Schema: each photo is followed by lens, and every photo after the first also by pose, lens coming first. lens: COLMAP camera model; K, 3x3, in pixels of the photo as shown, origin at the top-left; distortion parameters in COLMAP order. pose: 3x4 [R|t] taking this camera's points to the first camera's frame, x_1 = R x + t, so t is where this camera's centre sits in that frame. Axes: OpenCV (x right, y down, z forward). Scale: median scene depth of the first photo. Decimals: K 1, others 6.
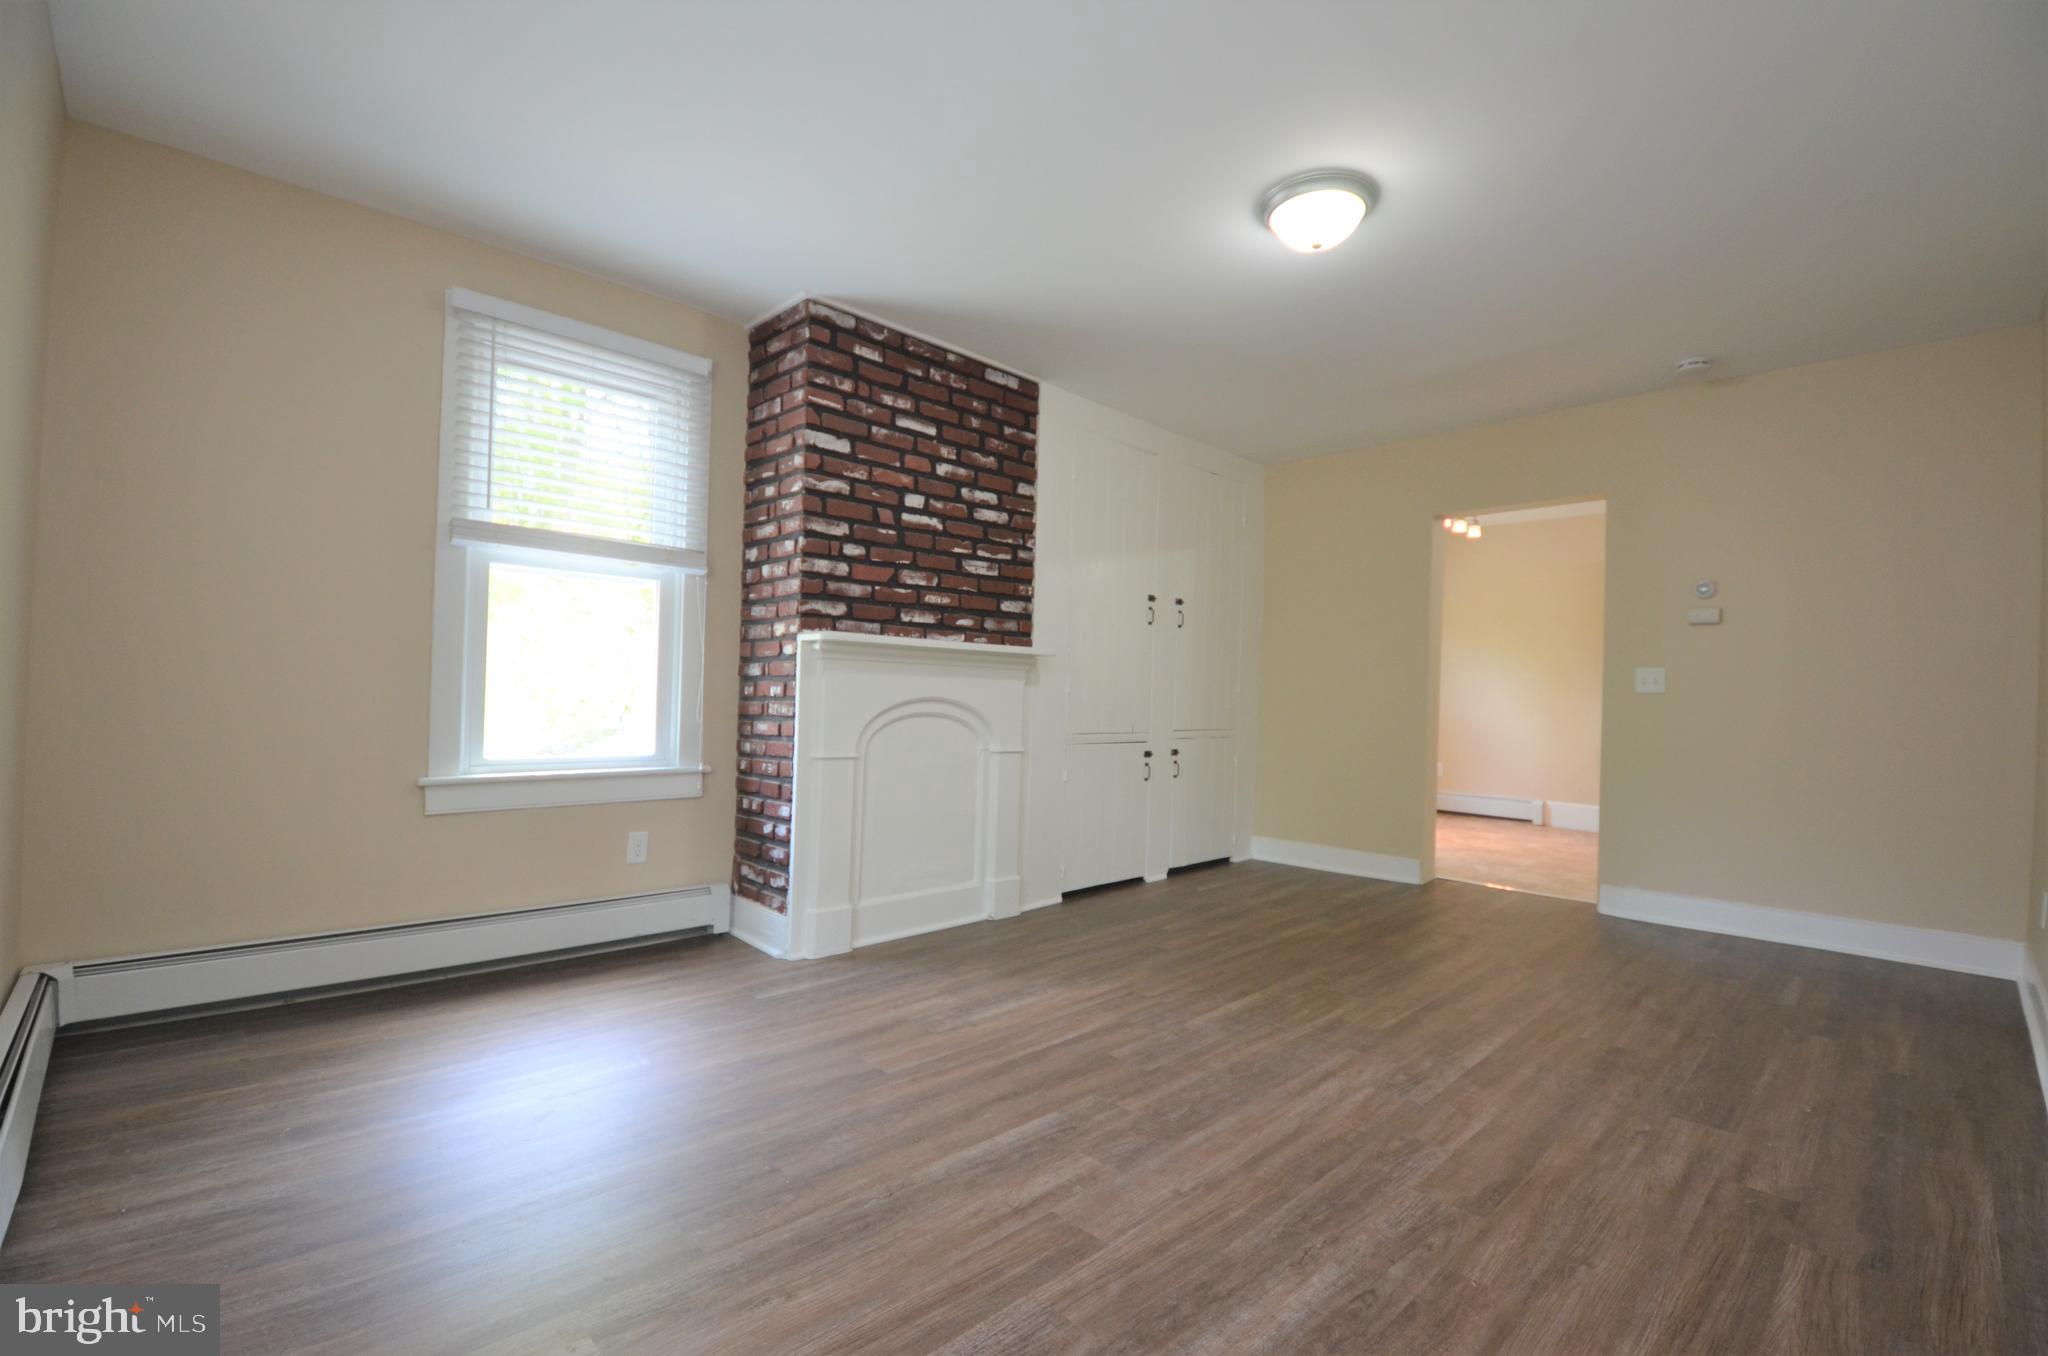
lens RADIAL K [[894.3, 0, 1040.3], [0, 894.3, 680.5], [0, 0, 1]] dist [0.008192, -0.000134]
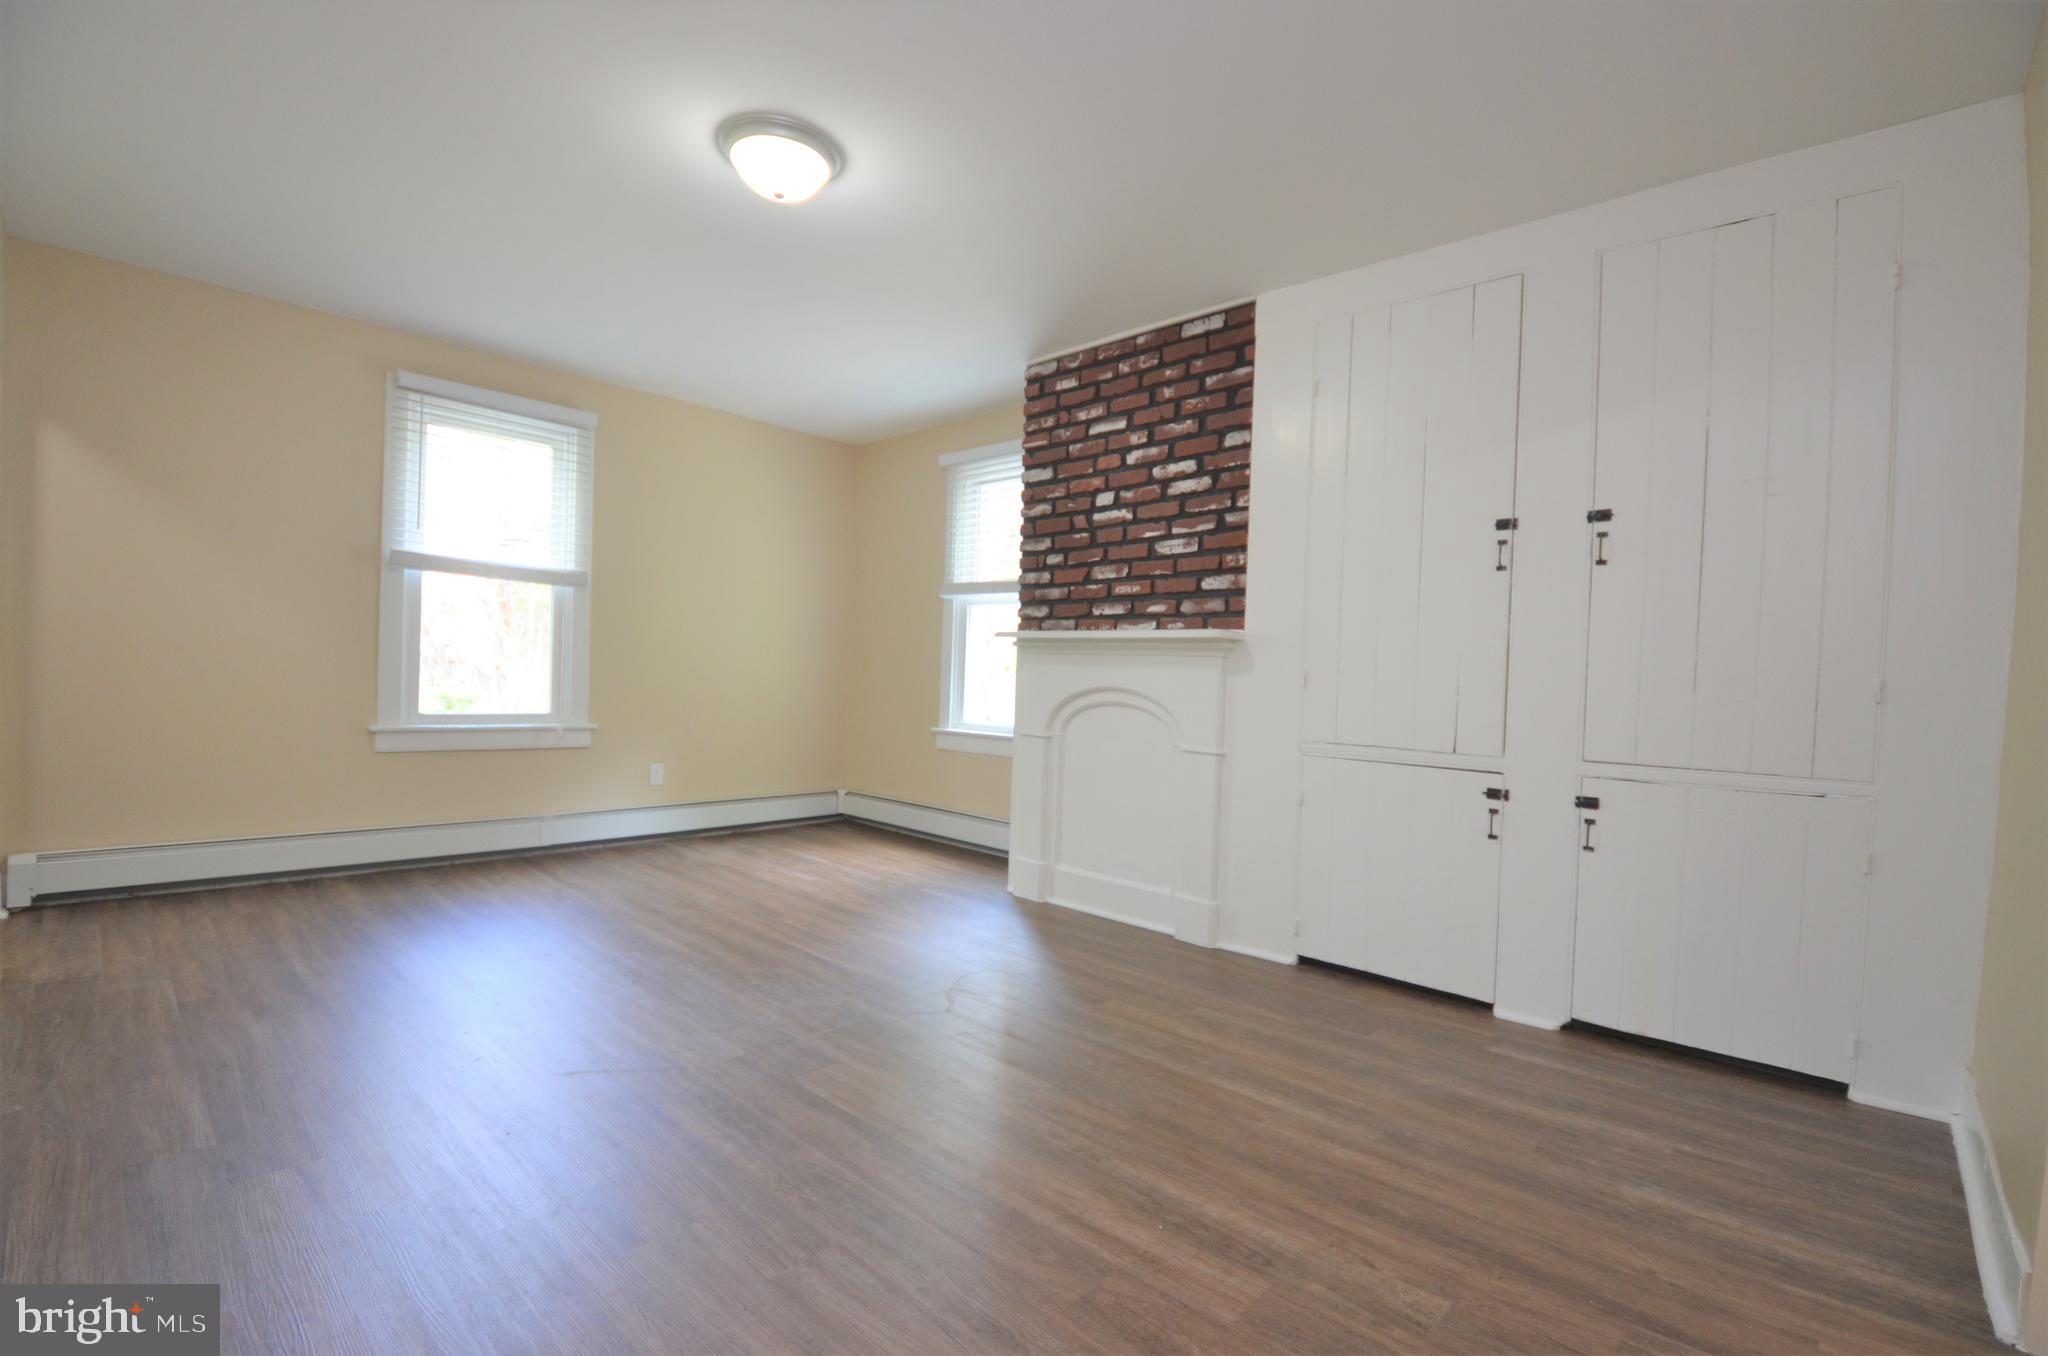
lens RADIAL K [[894.3, 0, 1040.0], [0, 894.3, 682.0], [0, 0, 1]] dist [0.008192, -0.000134]
pose [[0.045751, -0.013568, -0.998861, 0.869769], [-0.014079, 0.999800, -0.014226, 0.028079], [0.998854, 0.014714, 0.045551, 0.852913]]
